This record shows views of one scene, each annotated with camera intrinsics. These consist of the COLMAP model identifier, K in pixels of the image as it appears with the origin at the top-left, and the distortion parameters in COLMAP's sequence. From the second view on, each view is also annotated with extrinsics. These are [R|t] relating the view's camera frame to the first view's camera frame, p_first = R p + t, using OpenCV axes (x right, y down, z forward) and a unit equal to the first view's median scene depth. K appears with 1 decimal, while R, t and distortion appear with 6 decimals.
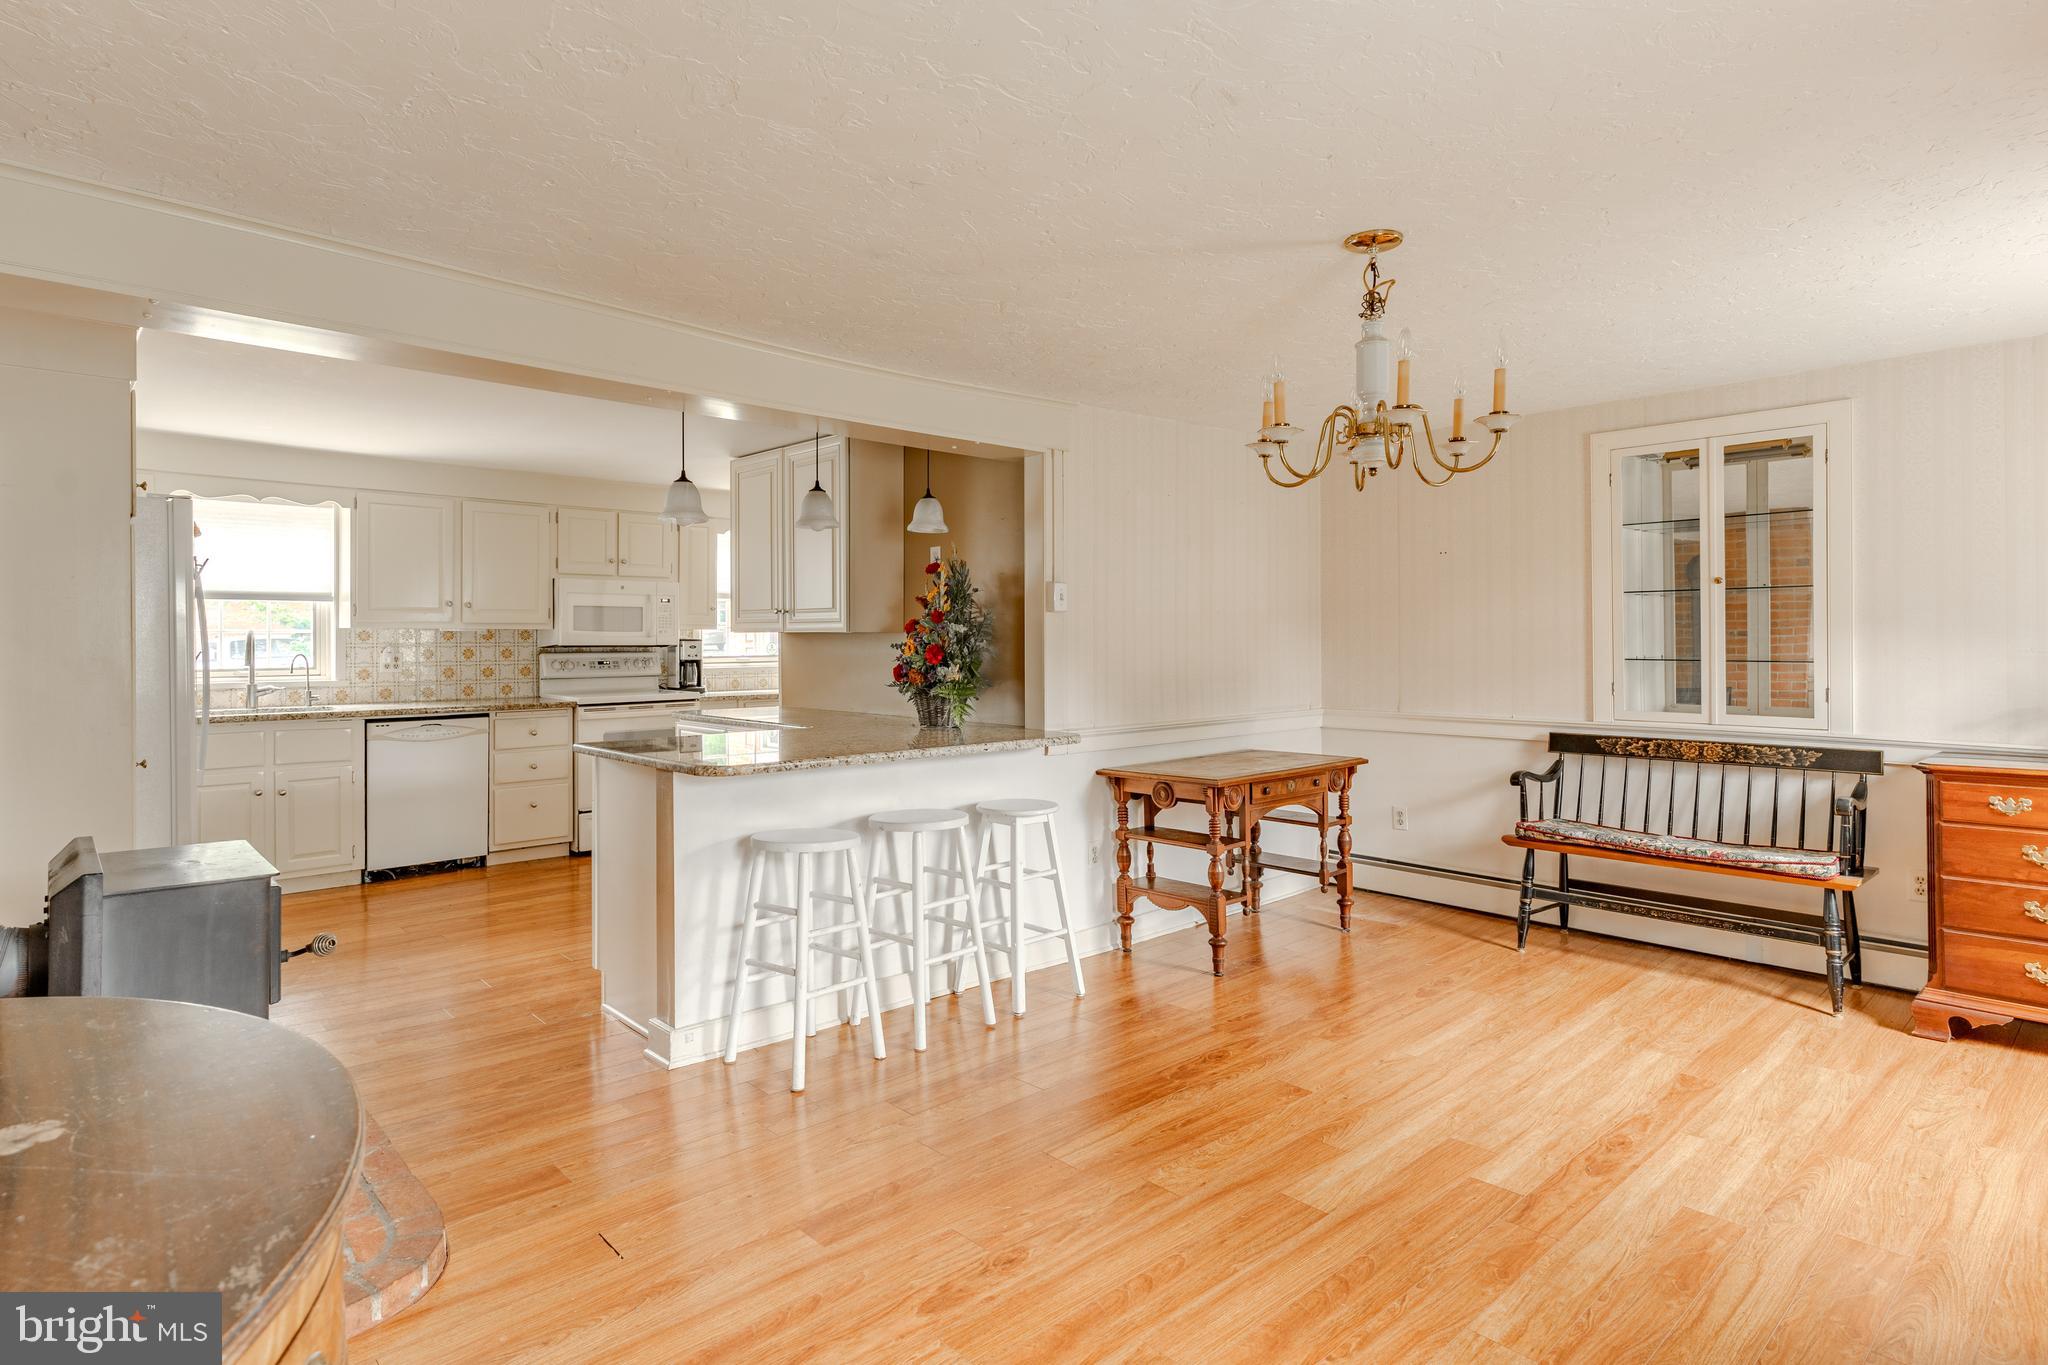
lens RADIAL K [[1072.0, 0, 980.8], [0, 1072.0, 634.4], [0, 0, 1]] dist [0.005675, 0.000237]
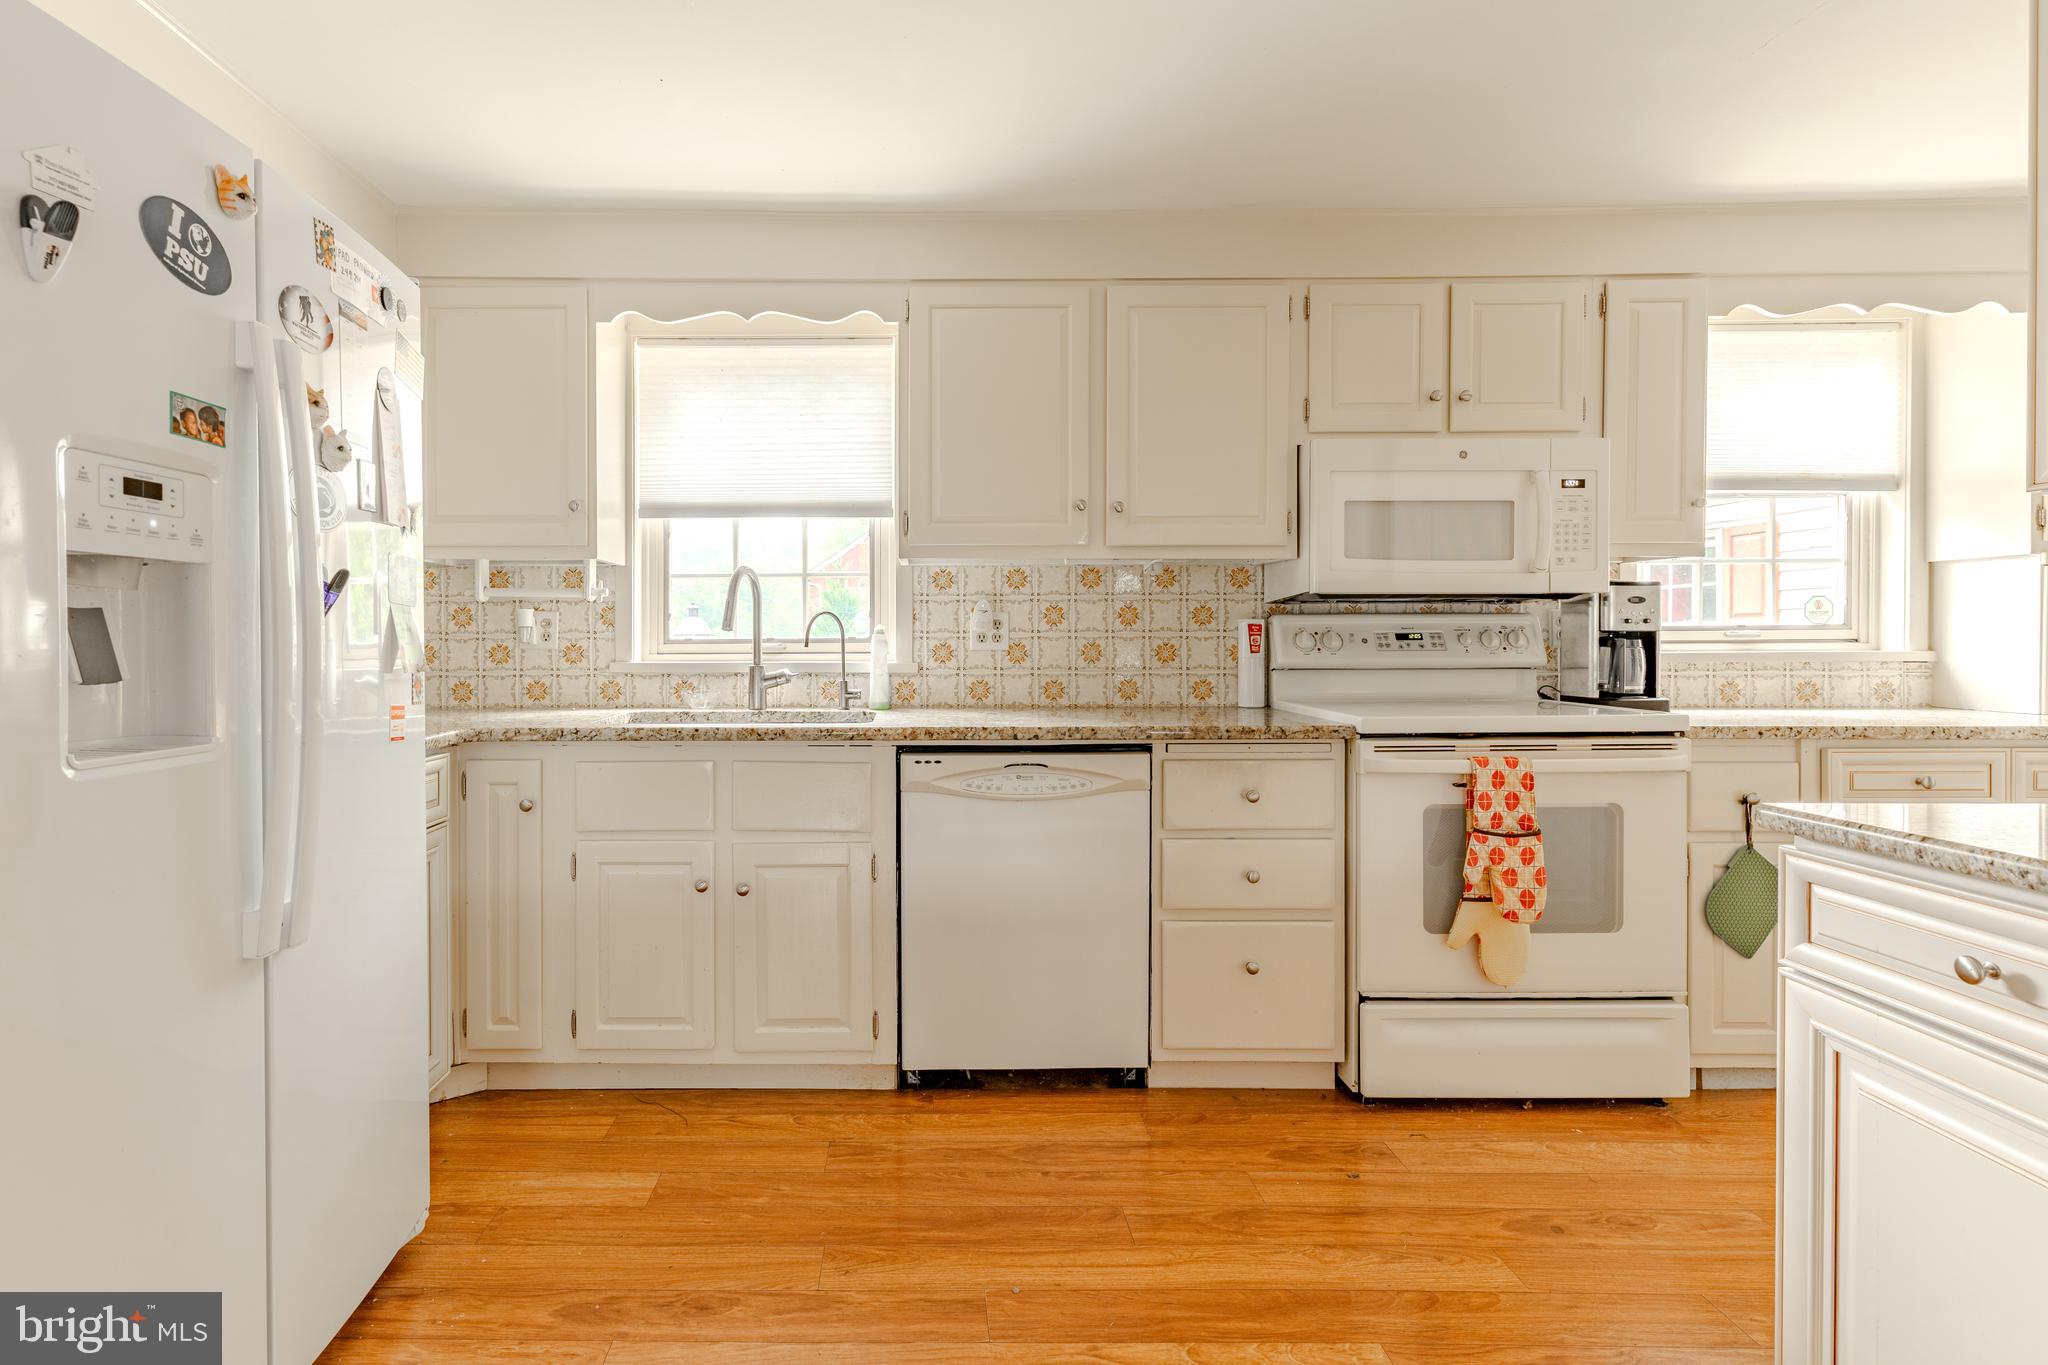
lens RADIAL K [[1072.0, 0, 907.8], [0, 1072.0, 646.6], [0, 0, 1]] dist [0.005675, 0.000237]
pose [[0.746487, 0.006560, -0.665367, -0.235880], [0.003390, 0.999901, 0.013661, 0.026881], [0.665391, -0.012453, 0.746391, 0.591680]]
